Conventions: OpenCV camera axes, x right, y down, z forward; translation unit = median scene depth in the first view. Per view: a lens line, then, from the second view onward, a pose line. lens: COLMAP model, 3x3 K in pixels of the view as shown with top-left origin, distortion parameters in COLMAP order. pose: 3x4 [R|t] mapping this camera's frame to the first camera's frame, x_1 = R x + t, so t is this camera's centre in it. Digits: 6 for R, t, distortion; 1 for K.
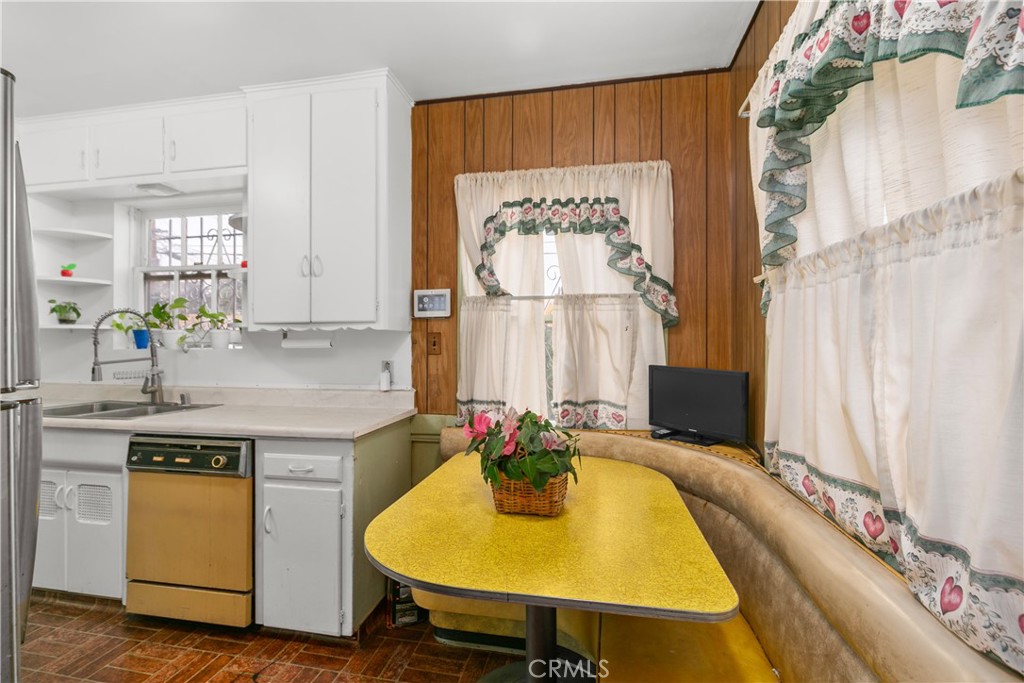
lens RADIAL K [[467.7, 0, 507.8], [0, 467.7, 343.5], [0, 0, 1]] dist [0.003774, -0.002764]
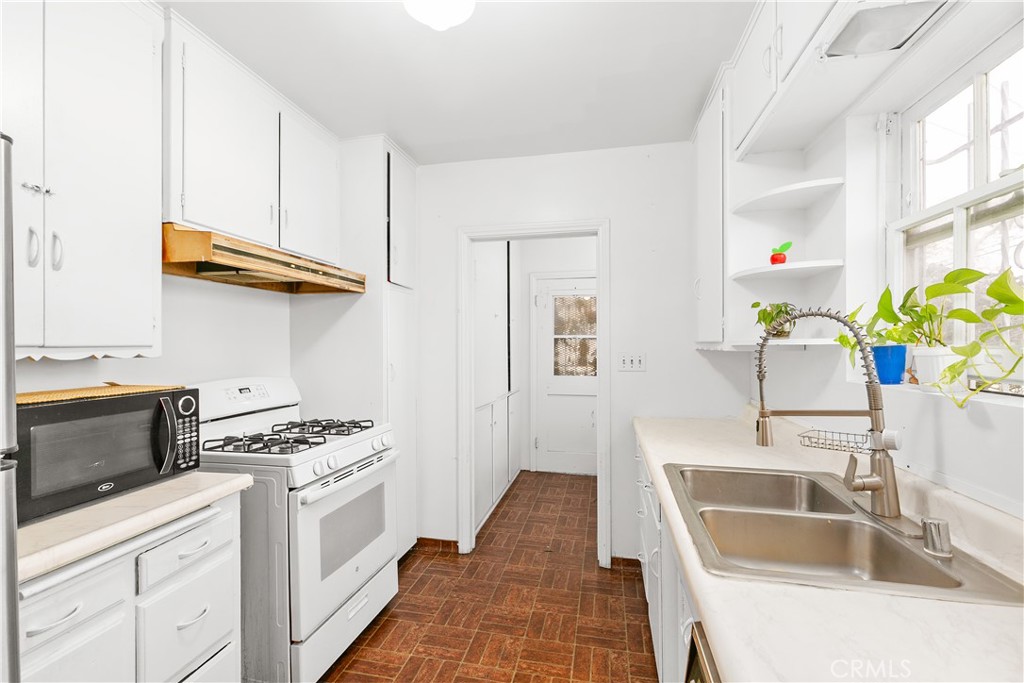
lens RADIAL K [[467.7, 0, 508.0], [0, 467.7, 341.3], [0, 0, 1]] dist [0.003774, -0.002764]
pose [[-0.002155, -0.005739, -0.999981, -0.296049], [0.004766, 0.999972, -0.005749, -0.034760], [0.999986, -0.004778, -0.002128, 0.625705]]
